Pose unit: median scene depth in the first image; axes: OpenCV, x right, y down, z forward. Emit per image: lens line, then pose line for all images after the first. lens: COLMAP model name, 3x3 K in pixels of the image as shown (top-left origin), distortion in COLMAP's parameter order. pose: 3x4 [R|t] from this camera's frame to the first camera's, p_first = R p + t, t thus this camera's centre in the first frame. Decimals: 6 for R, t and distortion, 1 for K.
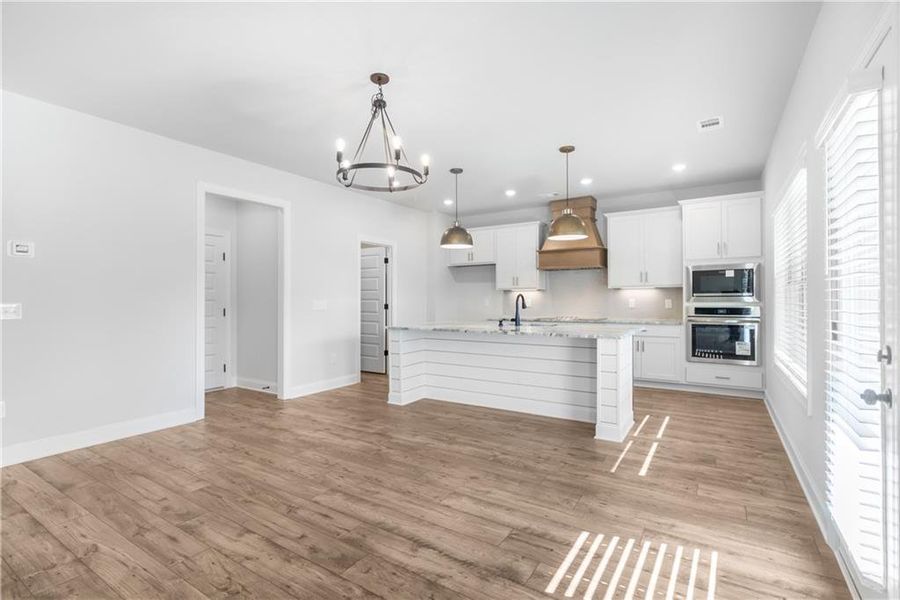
lens RADIAL K [[421.3, 0, 447.1], [0, 421.3, 298.8], [0, 0, 1]] dist [-0.000455, 0.000763]
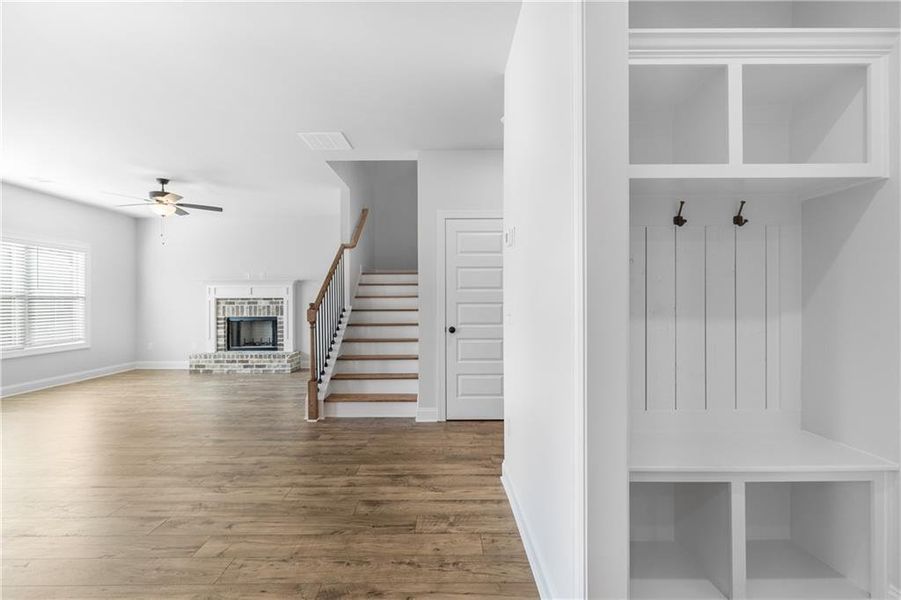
lens RADIAL K [[421.8, 0, 449.5], [0, 421.8, 301.0], [0, 0, 1]] dist [-0.000455, 0.000763]
pose [[-0.837527, 0.004463, -0.546377, -0.415516], [0.007185, 0.999970, -0.002845, 0.004266], [0.546348, -0.006308, -0.837534, 1.439242]]
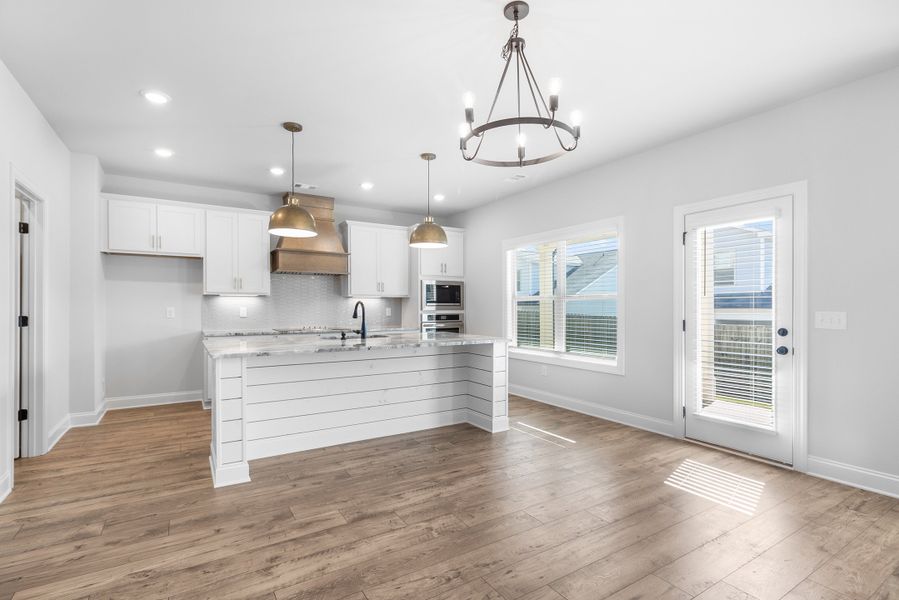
lens RADIAL K [[420.9, 0, 455.8], [0, 420.9, 305.5], [0, 0, 1]] dist [-0.000455, 0.000763]
pose [[0.424507, 0.007978, 0.905390, -0.736337], [-0.004940, 0.999967, -0.006495, 0.002525], [-0.905411, -0.001716, 0.424532, 0.651165]]
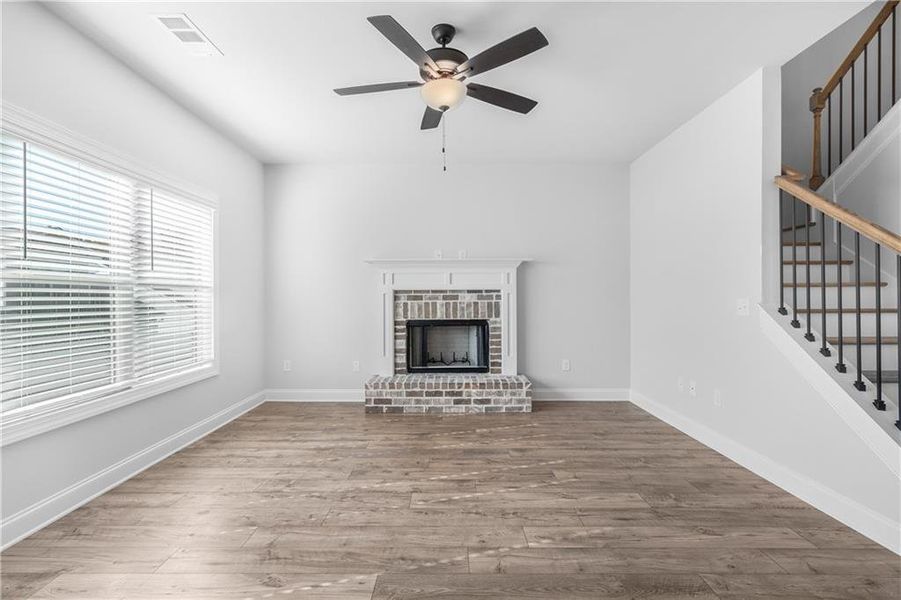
lens RADIAL K [[421.8, 0, 448.5], [0, 421.8, 300.3], [0, 0, 1]] dist [-0.000455, 0.000763]
pose [[-0.843138, 0.010288, -0.537599, -0.015509], [0.008032, 0.999946, 0.006539, 0.000490], [0.537638, 0.001195, -0.843175, 0.225230]]
